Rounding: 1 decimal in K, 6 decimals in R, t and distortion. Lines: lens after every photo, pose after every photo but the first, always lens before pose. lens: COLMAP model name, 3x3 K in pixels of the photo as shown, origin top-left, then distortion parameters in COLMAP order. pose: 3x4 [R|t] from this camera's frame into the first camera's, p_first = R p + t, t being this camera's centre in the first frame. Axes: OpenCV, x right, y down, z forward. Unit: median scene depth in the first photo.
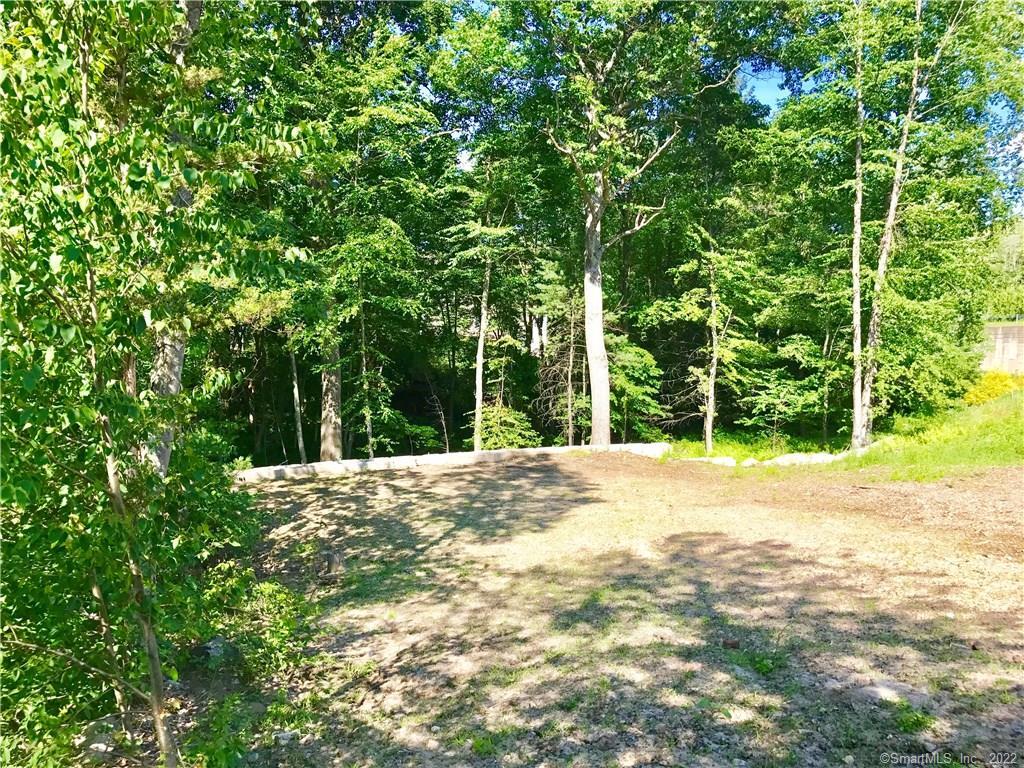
lens RADIAL K [[860.4, 0, 512.0], [0, 860.4, 384.0], [0, 0, 1]] dist [0.003895, 0.069572]
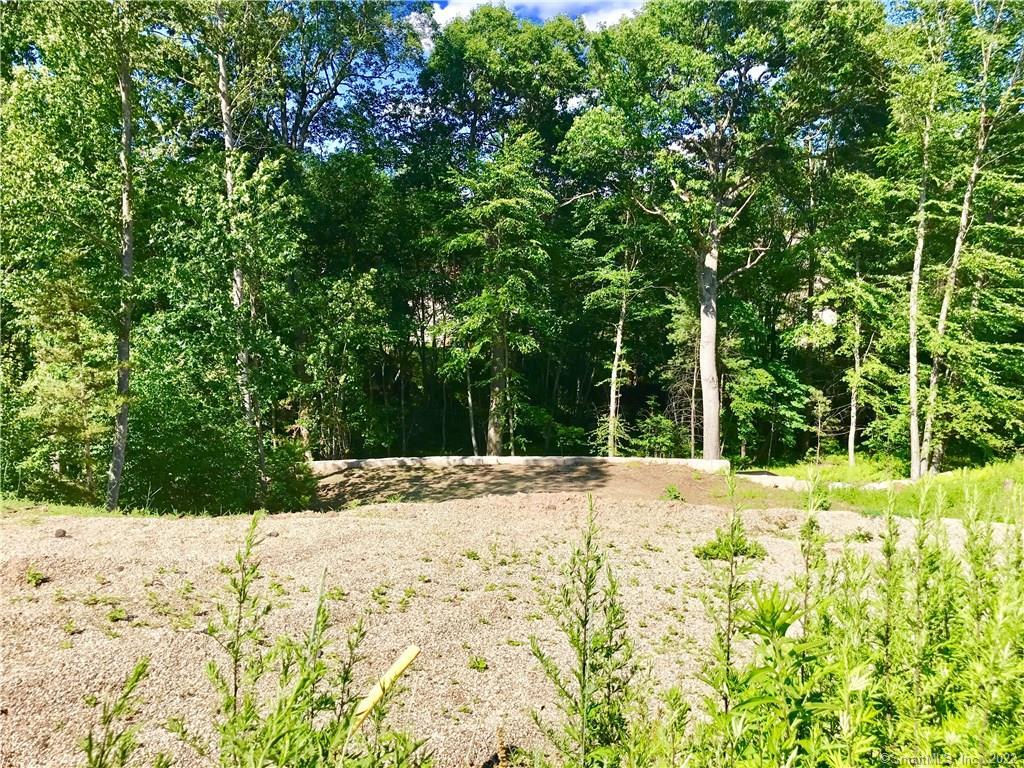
lens RADIAL K [[860.4, 0, 512.0], [0, 860.4, 384.0], [0, 0, 1]] dist [0.003895, 0.069572]
pose [[0.936975, 0.028838, -0.348204, 0.251682], [-0.024190, 0.999551, 0.017691, -0.038409], [0.348558, -0.008153, 0.937252, -0.168612]]
